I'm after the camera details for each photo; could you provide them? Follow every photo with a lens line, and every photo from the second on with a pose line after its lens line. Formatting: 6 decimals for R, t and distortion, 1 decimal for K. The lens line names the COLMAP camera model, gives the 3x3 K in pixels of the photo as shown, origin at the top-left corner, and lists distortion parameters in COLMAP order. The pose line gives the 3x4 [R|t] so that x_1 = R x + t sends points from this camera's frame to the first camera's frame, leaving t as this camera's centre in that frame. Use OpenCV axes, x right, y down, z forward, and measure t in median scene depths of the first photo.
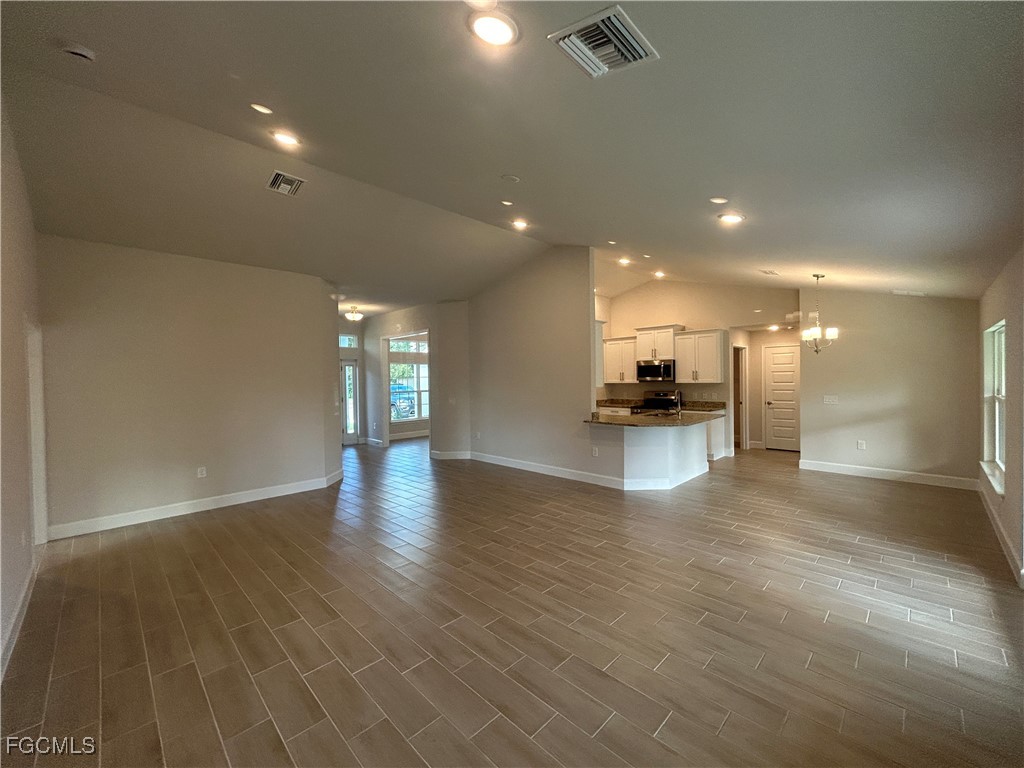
lens RADIAL K [[411.8, 0, 512.9], [0, 411.8, 384.4], [0, 0, 1]] dist [0.000447, 0.000123]
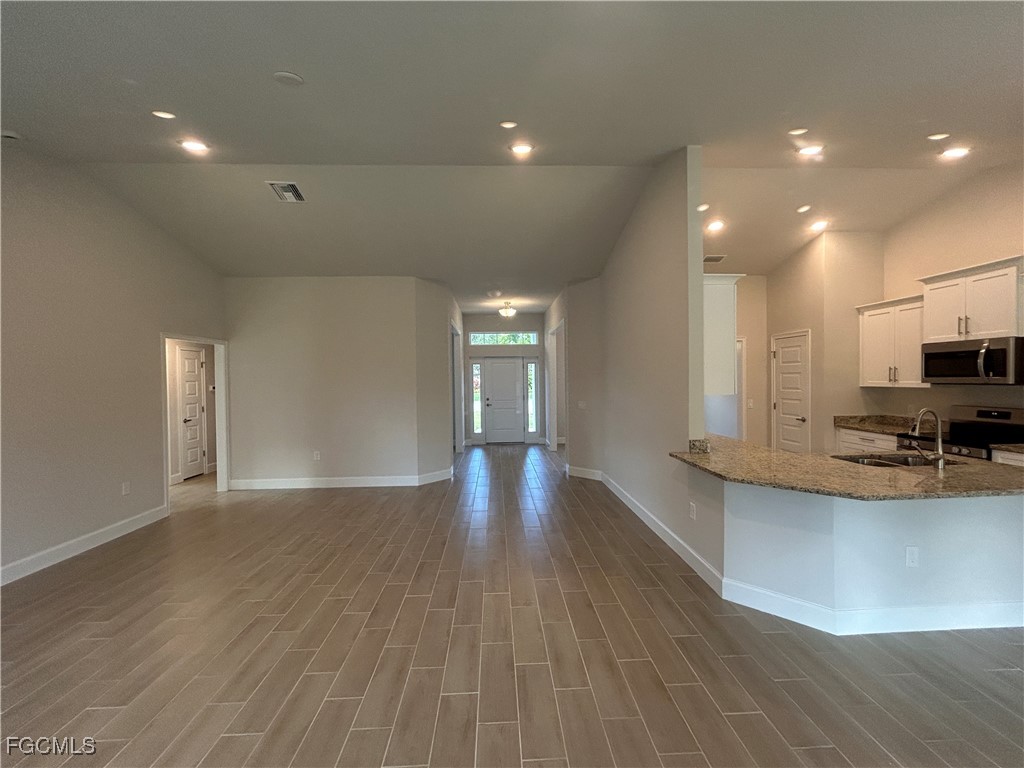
lens RADIAL K [[412.5, 0, 511.8], [0, 412.5, 381.3], [0, 0, 1]] dist [-0.000622, -0.000432]
pose [[0.734565, 0.012106, -0.678430, 0.285033], [-0.009859, 0.999926, 0.007167, -0.010308], [0.678467, 0.001424, 0.734630, 0.300842]]
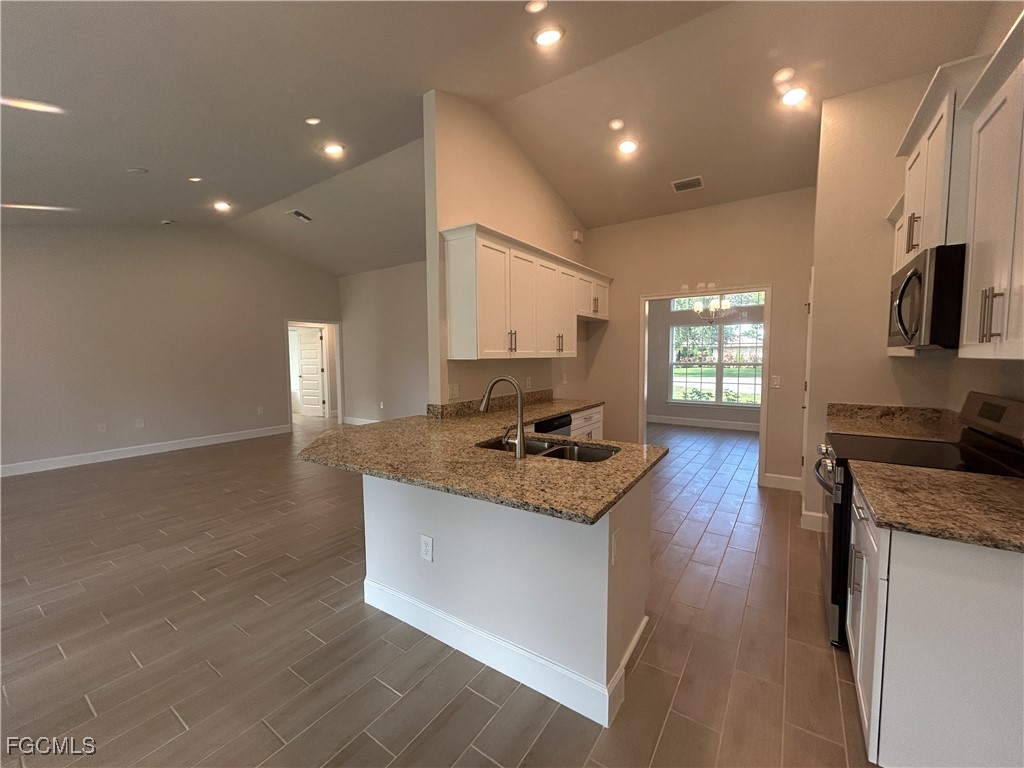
lens RADIAL K [[411.8, 0, 512.9], [0, 411.8, 384.4], [0, 0, 1]] dist [0.000447, 0.000123]
pose [[0.179790, 0.083669, -0.980140, 0.546689], [-0.011265, 0.996486, 0.082998, -0.004604], [0.983640, -0.003881, 0.180101, 0.727888]]
